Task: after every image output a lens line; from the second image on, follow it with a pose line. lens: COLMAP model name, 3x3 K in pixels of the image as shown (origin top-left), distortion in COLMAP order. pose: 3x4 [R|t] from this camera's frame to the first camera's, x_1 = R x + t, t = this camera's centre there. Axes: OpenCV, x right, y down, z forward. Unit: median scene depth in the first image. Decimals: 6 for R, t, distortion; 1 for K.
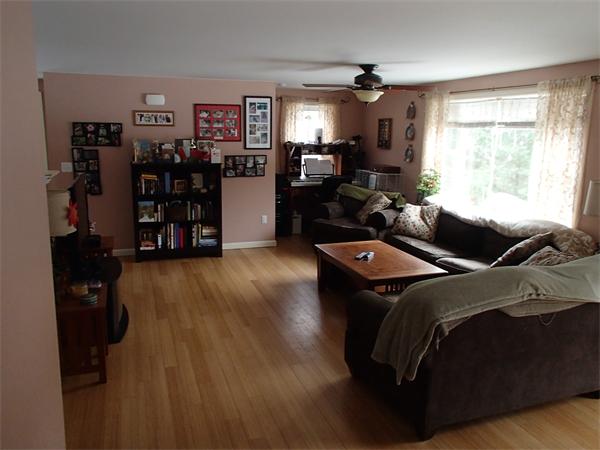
lens RADIAL K [[499.9, 0, 300.0], [0, 499.9, 225.0], [0, 0, 1]] dist [-0.006532, 0.009428]
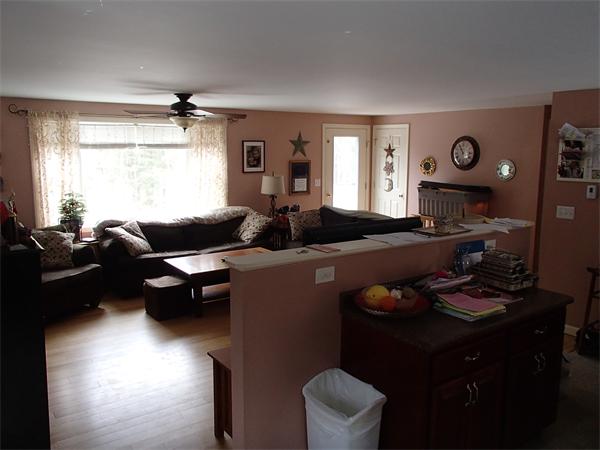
lens RADIAL K [[499.9, 0, 300.0], [0, 499.9, 225.0], [0, 0, 1]] dist [-0.006532, 0.009428]
pose [[-0.282612, -0.164493, 0.945025, -0.769004], [0.177480, 0.959210, 0.220038, -0.187707], [-0.942673, 0.229908, -0.241890, 0.847493]]
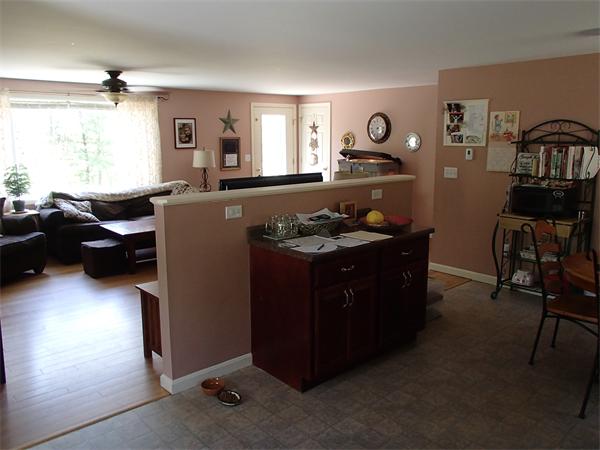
lens RADIAL K [[499.9, 0, 300.0], [0, 499.9, 225.0], [0, 0, 1]] dist [-0.006532, 0.009428]
pose [[-0.390517, -0.178298, 0.903165, -0.883627], [0.177106, 0.948189, 0.263765, -0.163397], [-0.903399, 0.262961, -0.338706, 0.853192]]
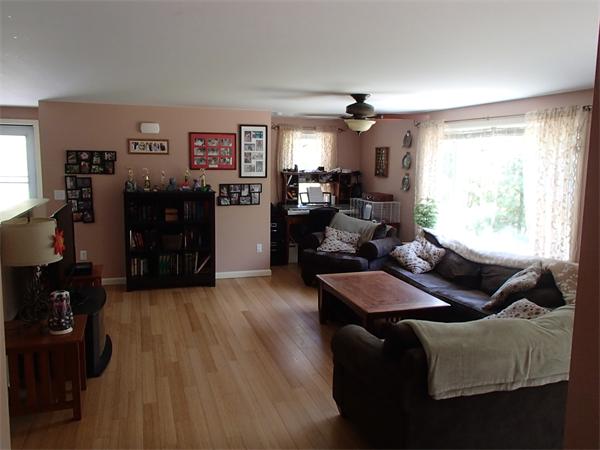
lens RADIAL K [[499.9, 0, 300.0], [0, 499.9, 225.0], [0, 0, 1]] dist [-0.006532, 0.009428]
pose [[0.999897, 0.004822, -0.013542, 0.025133], [-0.005543, 0.998543, -0.053680, -0.005023], [0.013263, 0.053750, 0.998466, 0.015327]]
